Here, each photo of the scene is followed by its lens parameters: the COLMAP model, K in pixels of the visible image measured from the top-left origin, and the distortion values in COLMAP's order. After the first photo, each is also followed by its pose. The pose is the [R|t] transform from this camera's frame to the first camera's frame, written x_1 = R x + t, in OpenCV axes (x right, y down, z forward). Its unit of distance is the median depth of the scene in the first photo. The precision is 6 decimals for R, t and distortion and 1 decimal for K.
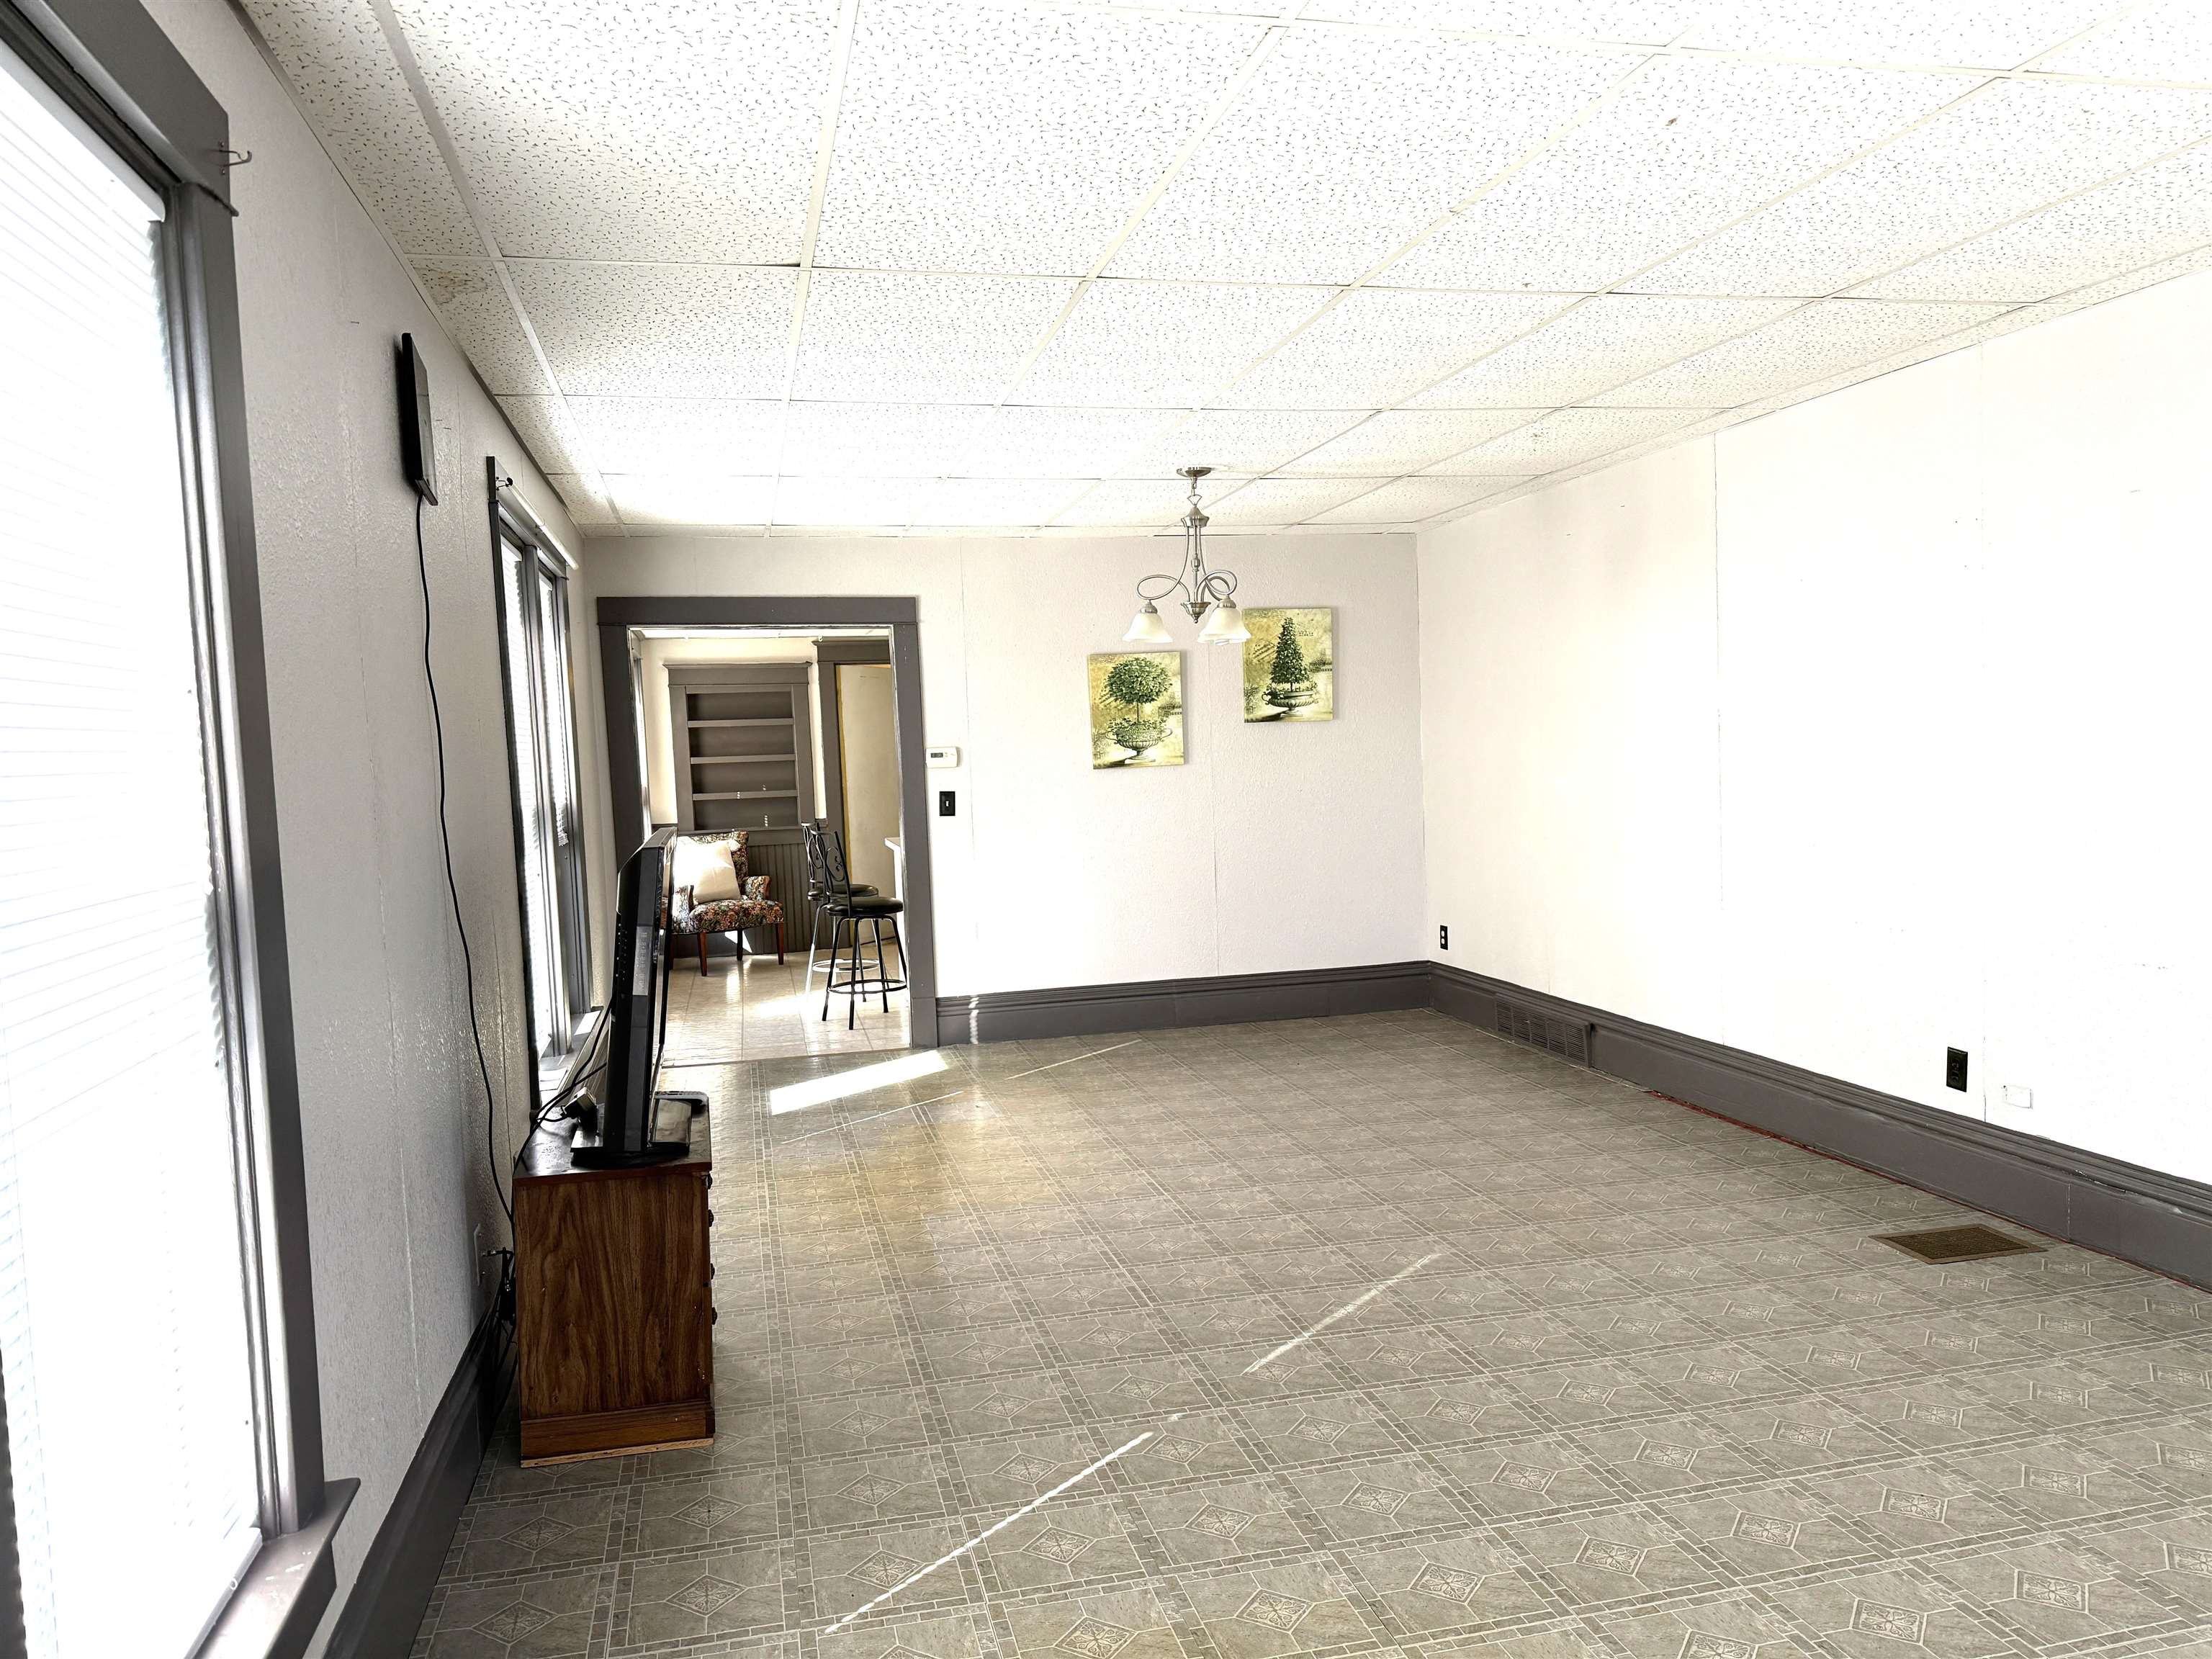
lens RADIAL K [[1502.0, 0, 1103.9], [0, 1502.0, 832.3], [0, 0, 1]] dist [0.013303, -0.034174]
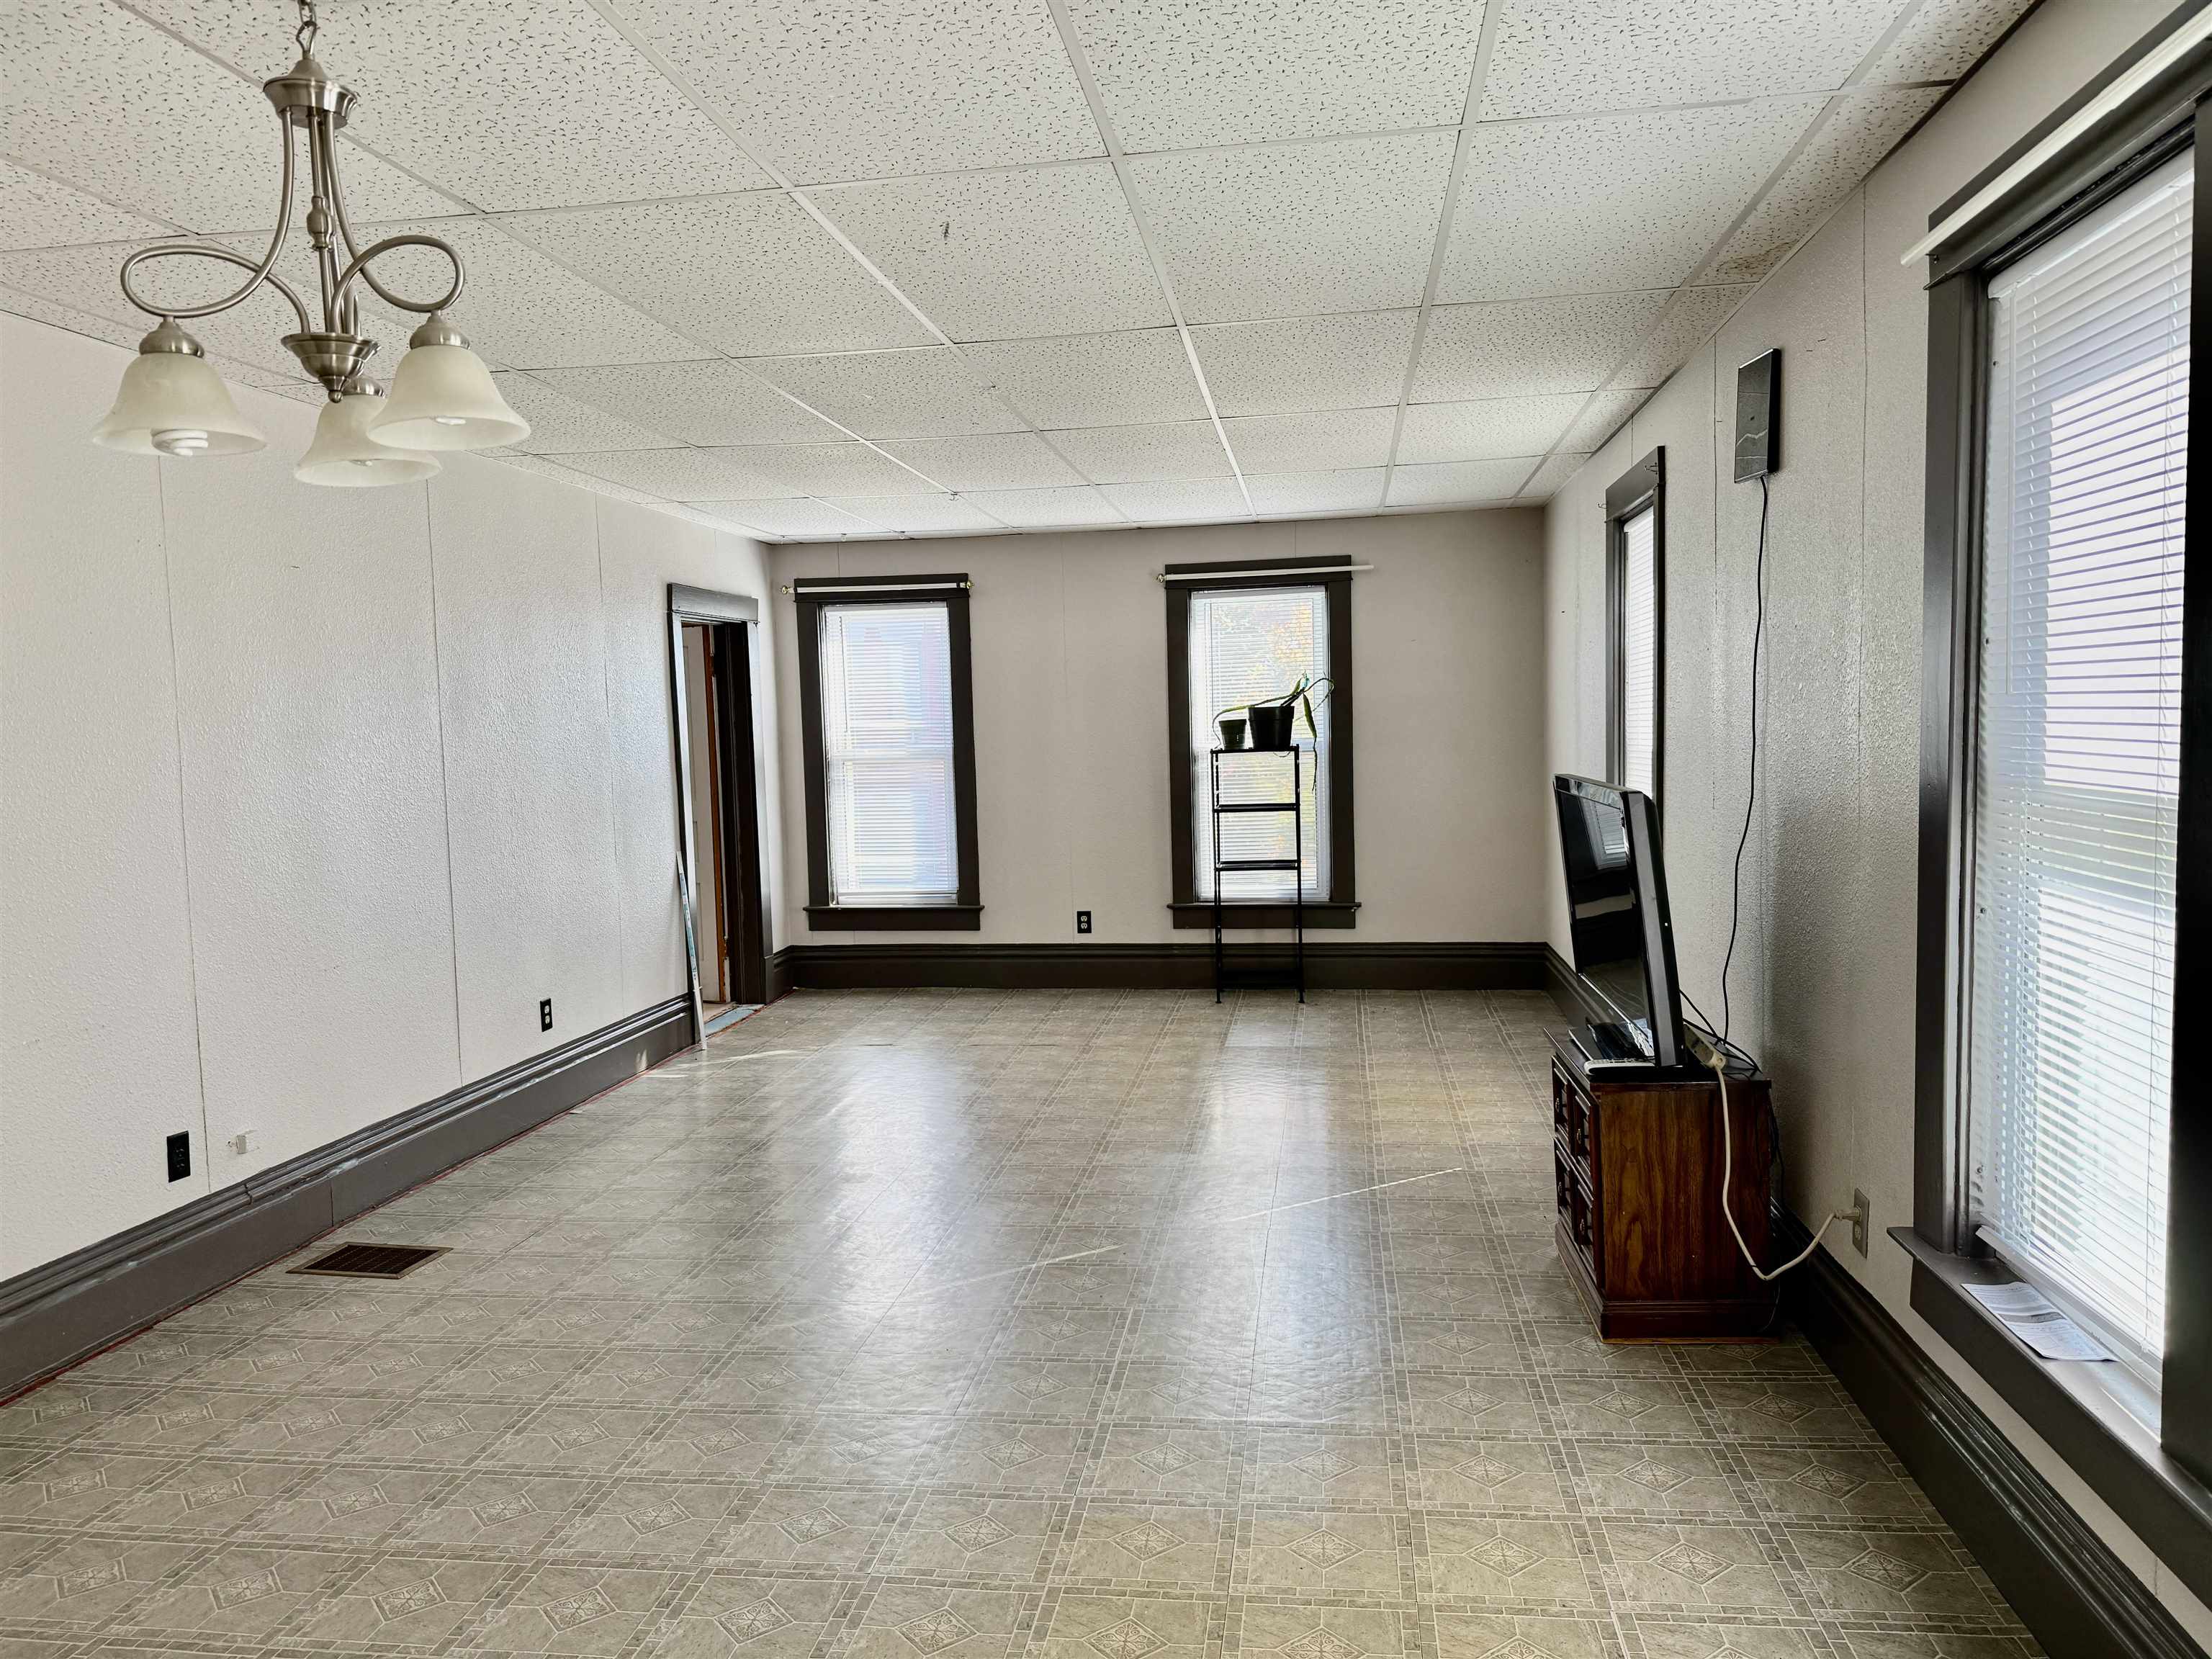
lens RADIAL K [[1502.0, 0, 1104.6], [0, 1502.0, 833.4], [0, 0, 1]] dist [0.013303, -0.034174]
pose [[-0.925380, 0.044711, 0.376394, -0.283947], [0.091170, 0.990121, 0.106531, -0.076336], [-0.367912, 0.132898, -0.920315, 1.612521]]
